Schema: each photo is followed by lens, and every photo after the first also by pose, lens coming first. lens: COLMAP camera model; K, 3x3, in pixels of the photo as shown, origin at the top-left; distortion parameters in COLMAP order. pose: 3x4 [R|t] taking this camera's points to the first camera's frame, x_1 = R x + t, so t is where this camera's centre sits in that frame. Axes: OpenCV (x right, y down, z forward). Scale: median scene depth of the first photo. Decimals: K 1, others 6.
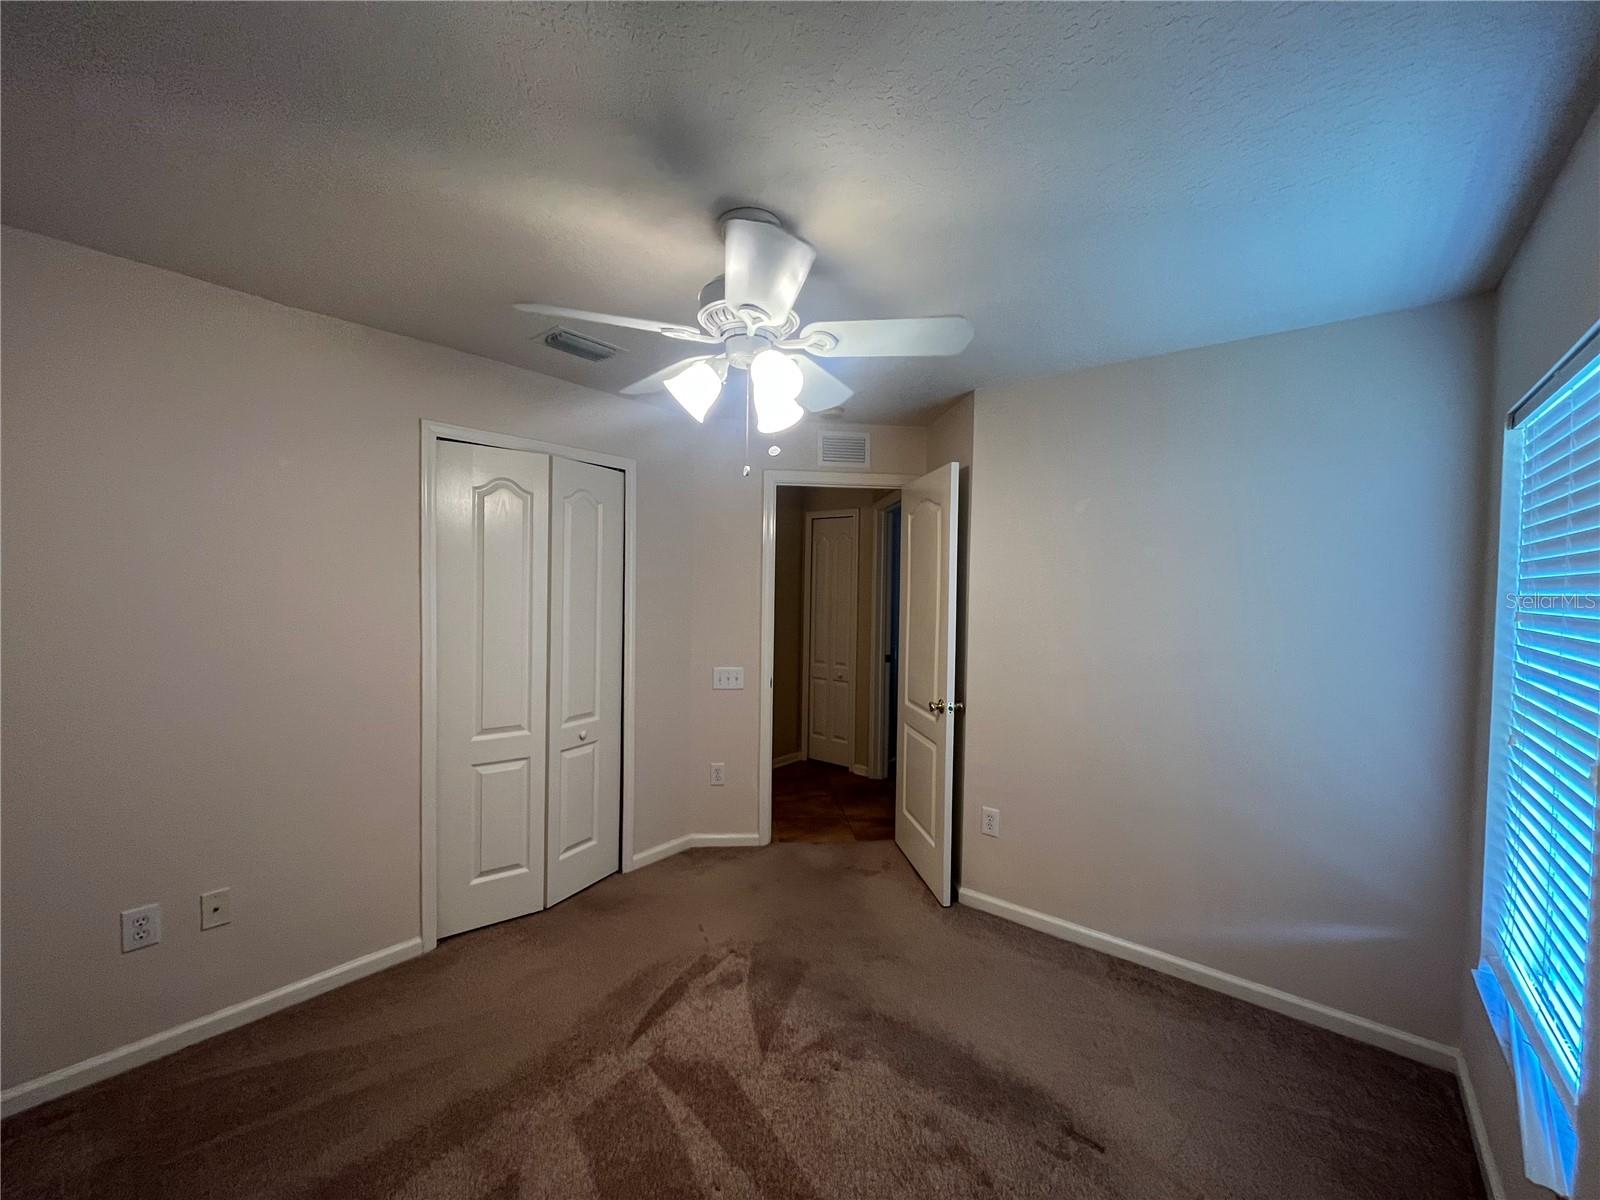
lens RADIAL K [[655.8, 0, 800.2], [0, 655.8, 595.5], [0, 0, 1]] dist [0.012913, 0.000289]
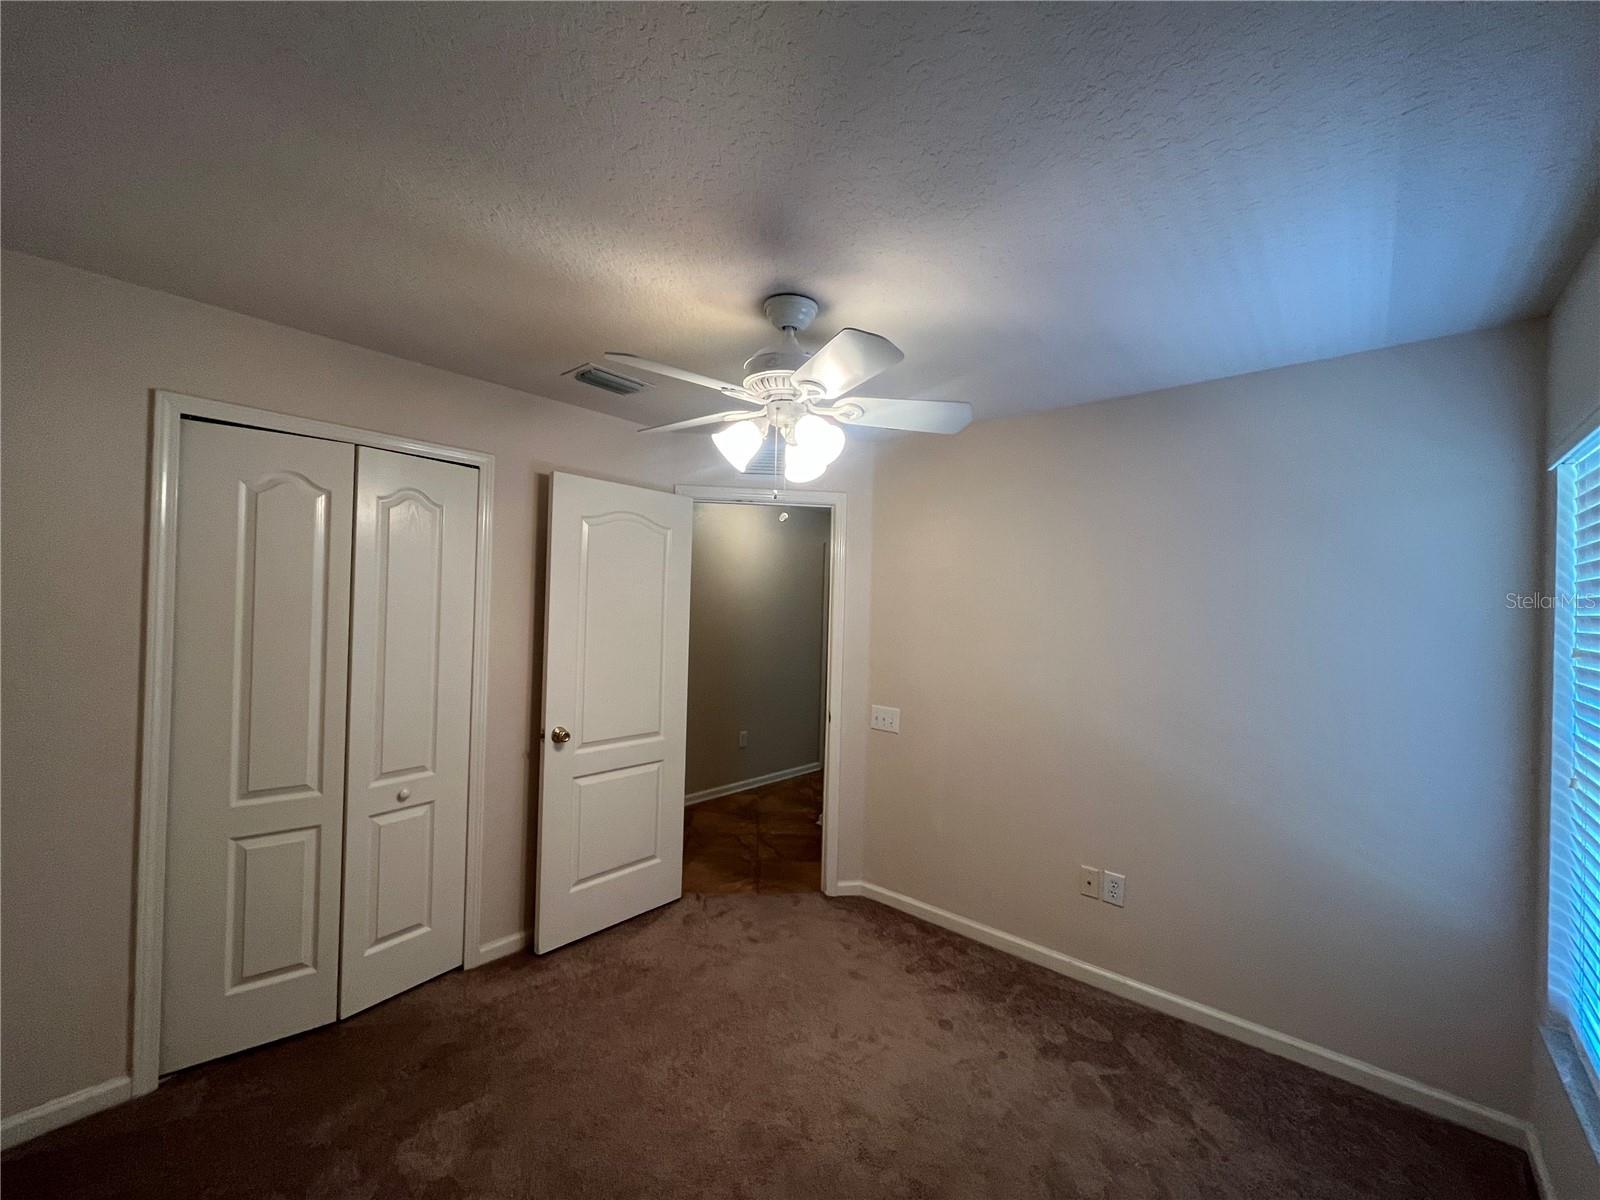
lens RADIAL K [[648.1, 0, 805.4], [0, 648.1, 610.7], [0, 0, 1]] dist [0.013686, 0.000303]
pose [[0.999179, 0.005390, -0.040164, 0.120877], [-0.006392, 0.999670, -0.024866, 0.004417], [0.040017, 0.025102, 0.998884, 0.154405]]
